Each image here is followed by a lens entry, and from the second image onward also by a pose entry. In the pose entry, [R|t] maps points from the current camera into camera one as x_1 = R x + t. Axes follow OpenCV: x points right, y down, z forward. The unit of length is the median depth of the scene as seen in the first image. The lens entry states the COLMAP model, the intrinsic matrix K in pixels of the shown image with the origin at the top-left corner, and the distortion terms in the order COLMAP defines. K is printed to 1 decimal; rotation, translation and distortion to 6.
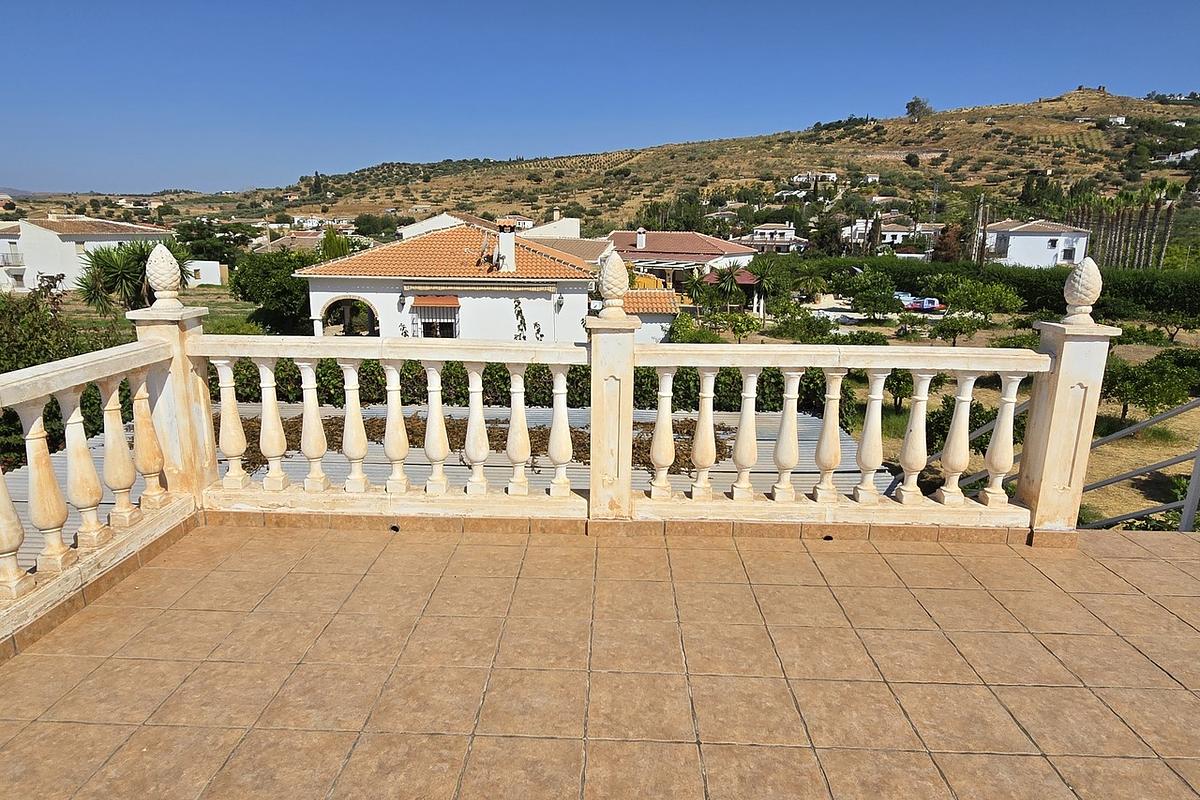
lens RADIAL K [[728.1, 0, 596.7], [0, 728.1, 395.0], [0, 0, 1]] dist [0.001358, 0.001039]
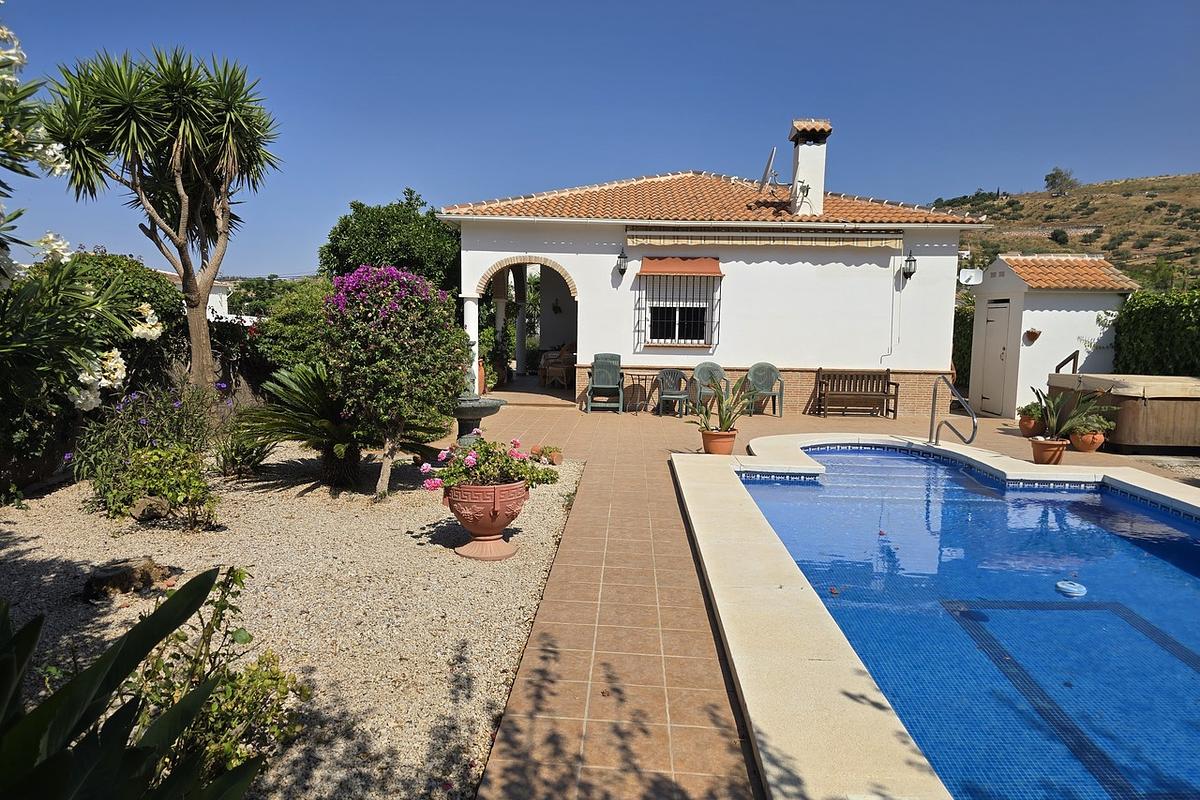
lens RADIAL K [[812.9, 0, 597.8], [0, 812.9, 395.0], [0, 0, 1]] dist [0.026731, -0.002873]
pose [[0.995792, 0.010130, -0.091078, -0.221671], [-0.022478, 0.990510, -0.135588, 0.052668], [0.088841, 0.137065, 0.986570, 0.385442]]
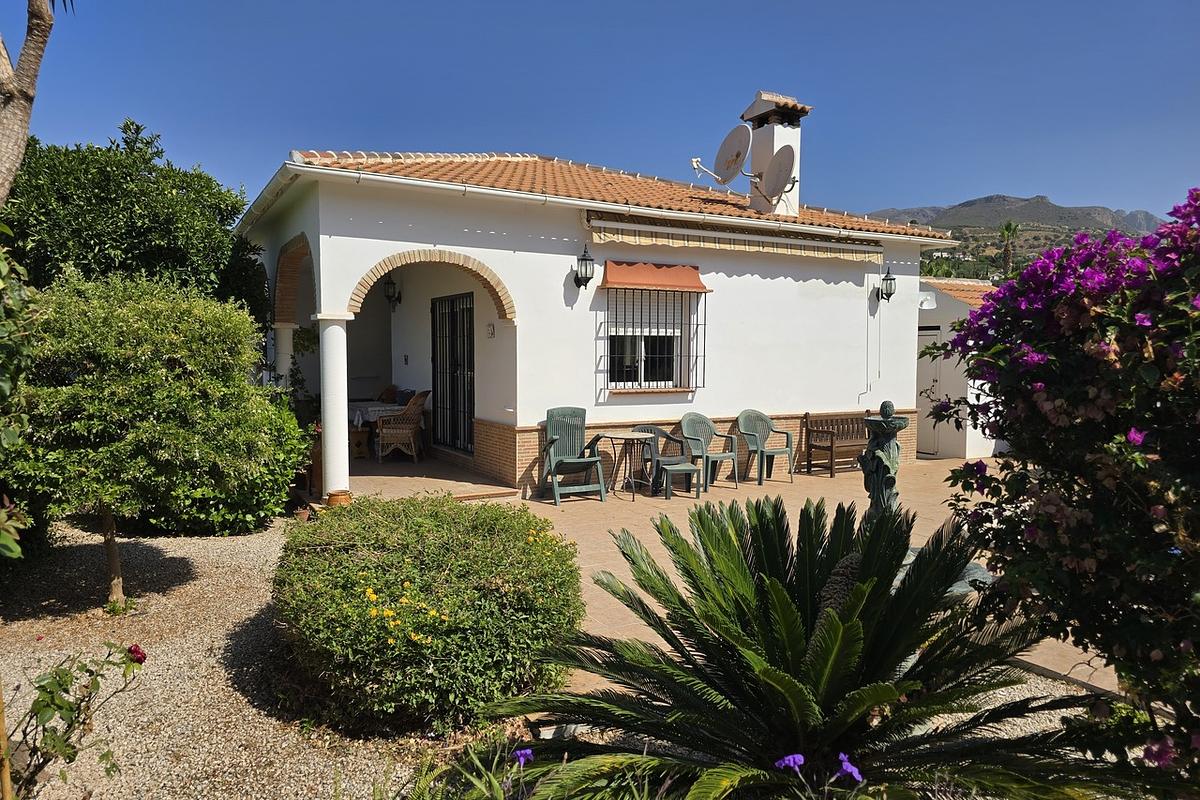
lens RADIAL K [[812.9, 0, 604.2], [0, 812.9, 405.4], [0, 0, 1]] dist [0.026731, -0.002873]
pose [[0.899153, -0.040773, 0.435732, -0.426364], [0.109079, 0.985108, -0.132910, -0.007872], [-0.423823, 0.167035, 0.890209, 0.625720]]
